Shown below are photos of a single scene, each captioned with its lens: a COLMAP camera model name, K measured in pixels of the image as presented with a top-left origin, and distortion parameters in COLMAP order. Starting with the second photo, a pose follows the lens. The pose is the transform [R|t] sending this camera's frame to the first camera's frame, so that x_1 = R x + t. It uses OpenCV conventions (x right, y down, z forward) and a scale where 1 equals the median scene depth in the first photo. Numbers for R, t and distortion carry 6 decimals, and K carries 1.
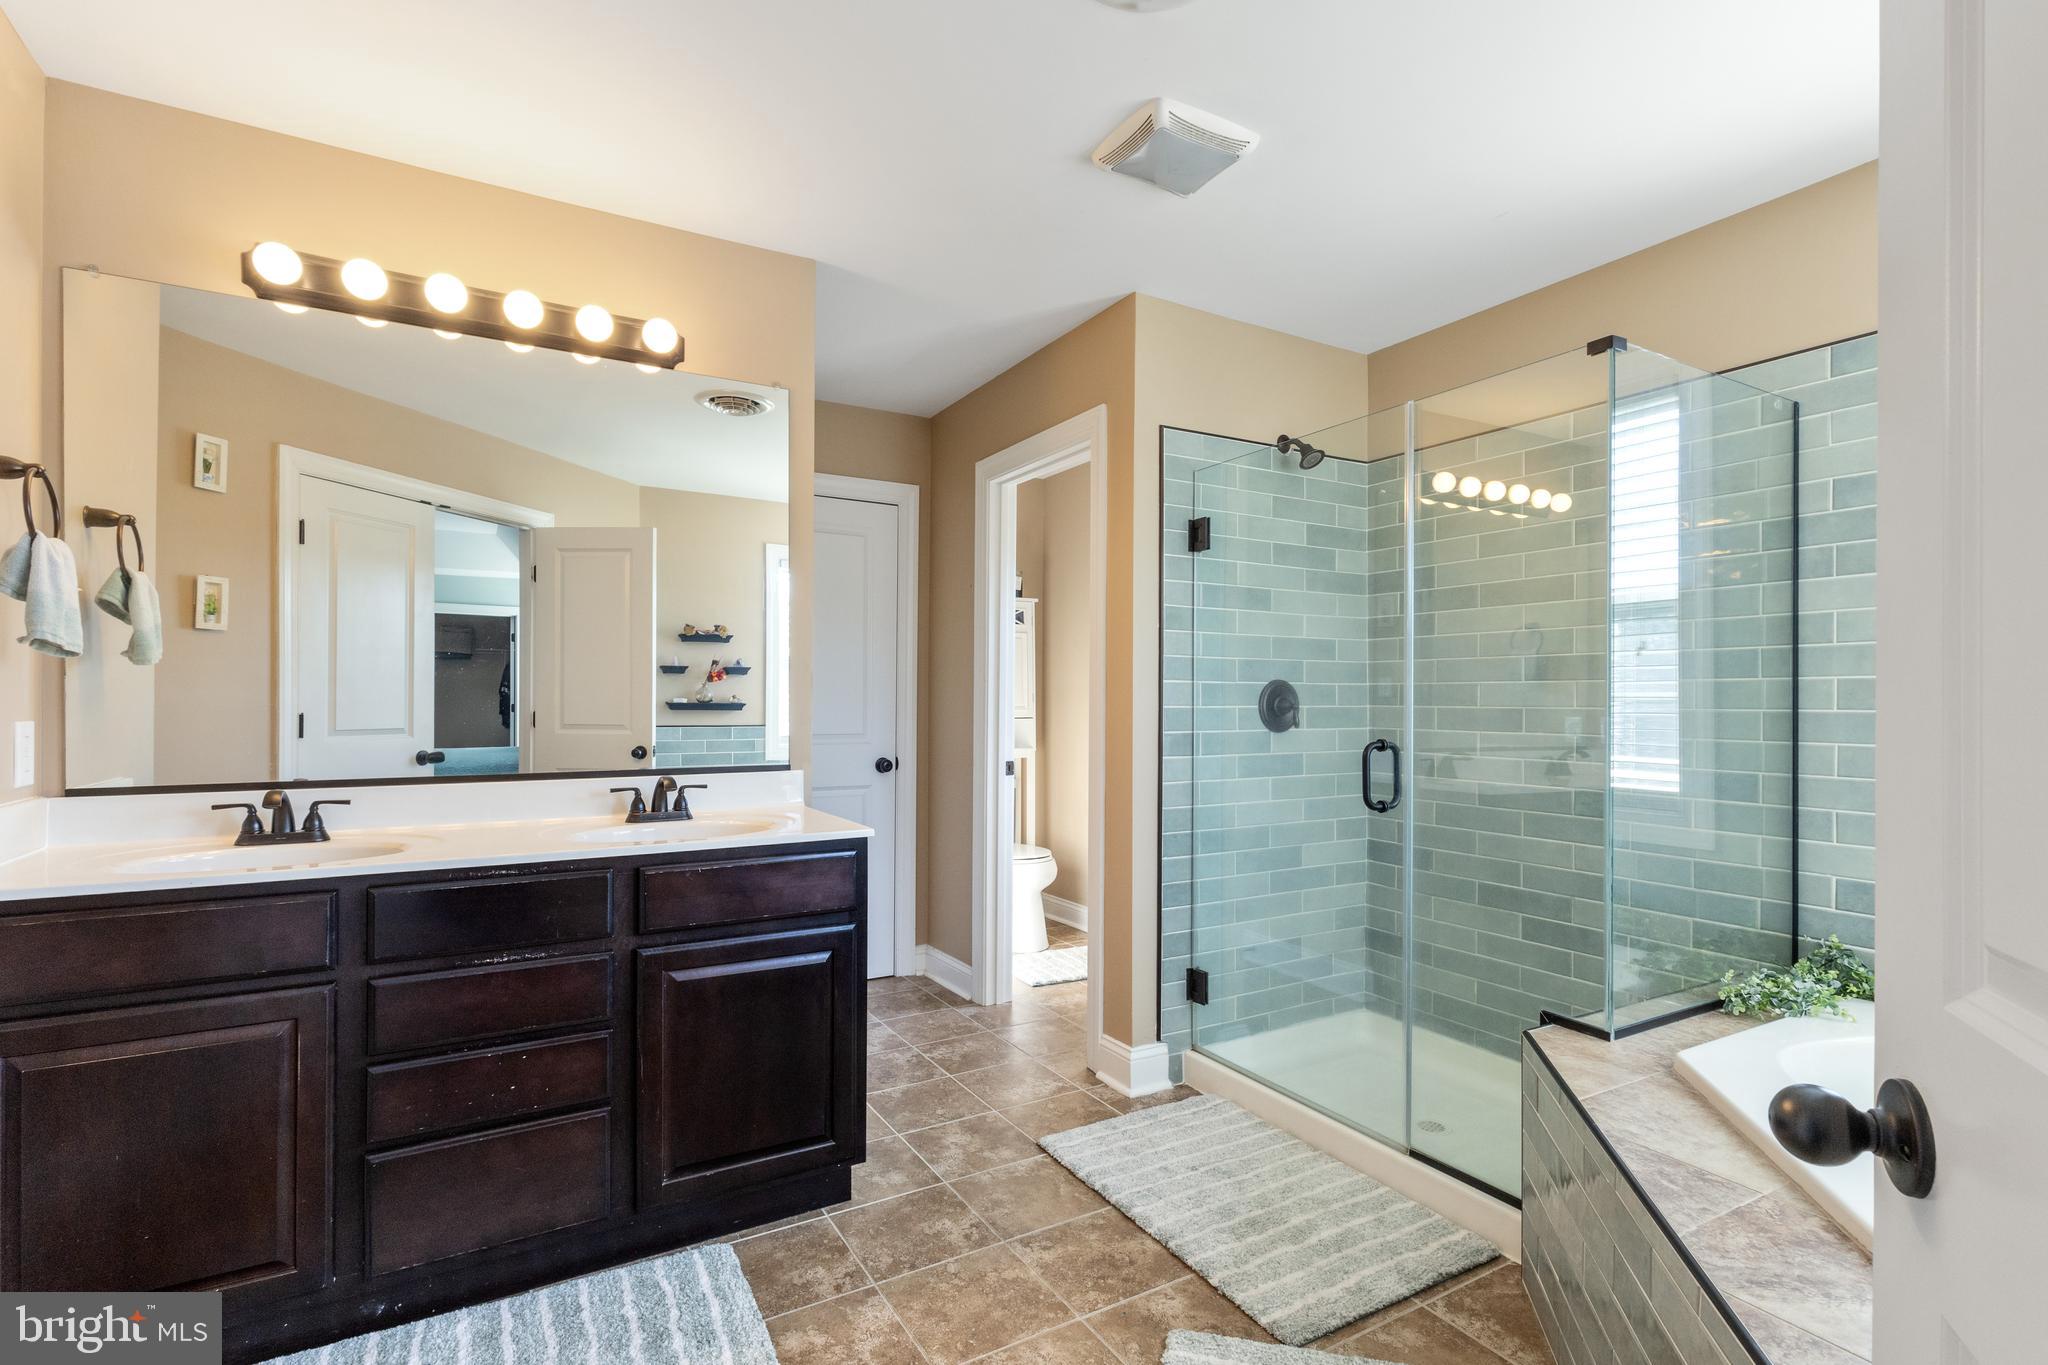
lens RADIAL K [[963.1, 0, 1023.3], [0, 963.1, 694.1], [0, 0, 1]] dist [0.005312, 0.002318]
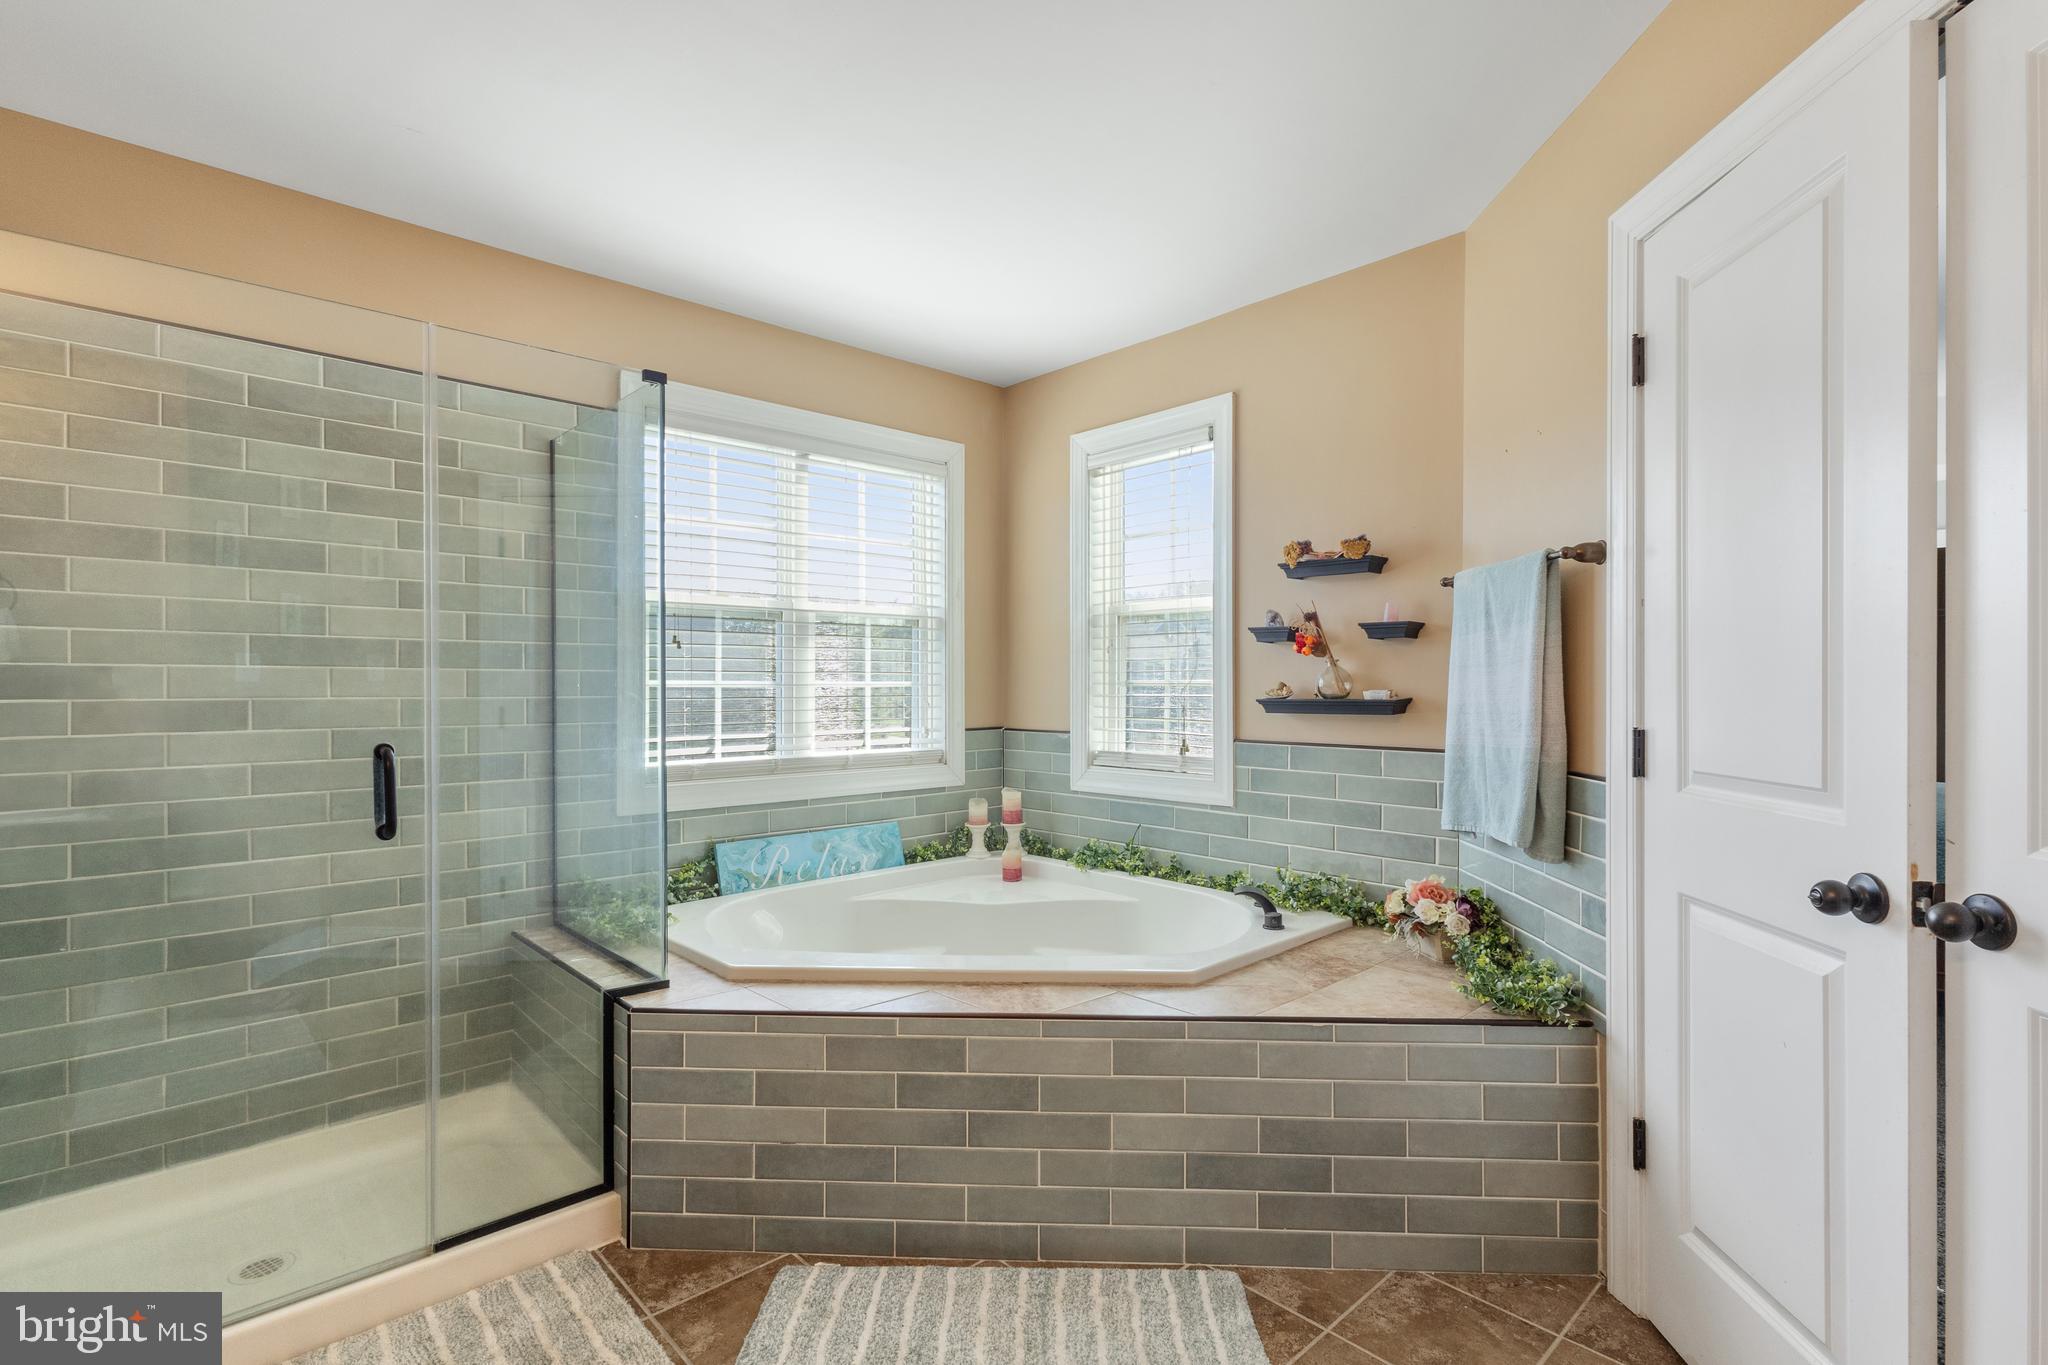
lens RADIAL K [[963.1, 0, 1023.5], [0, 963.1, 683.9], [0, 0, 1]] dist [0.005312, 0.002318]
pose [[-0.223814, 0.000298, 0.974632, -0.499641], [-0.004860, 0.999987, -0.001421, -0.000465], [-0.974620, -0.005055, -0.223810, 0.698853]]
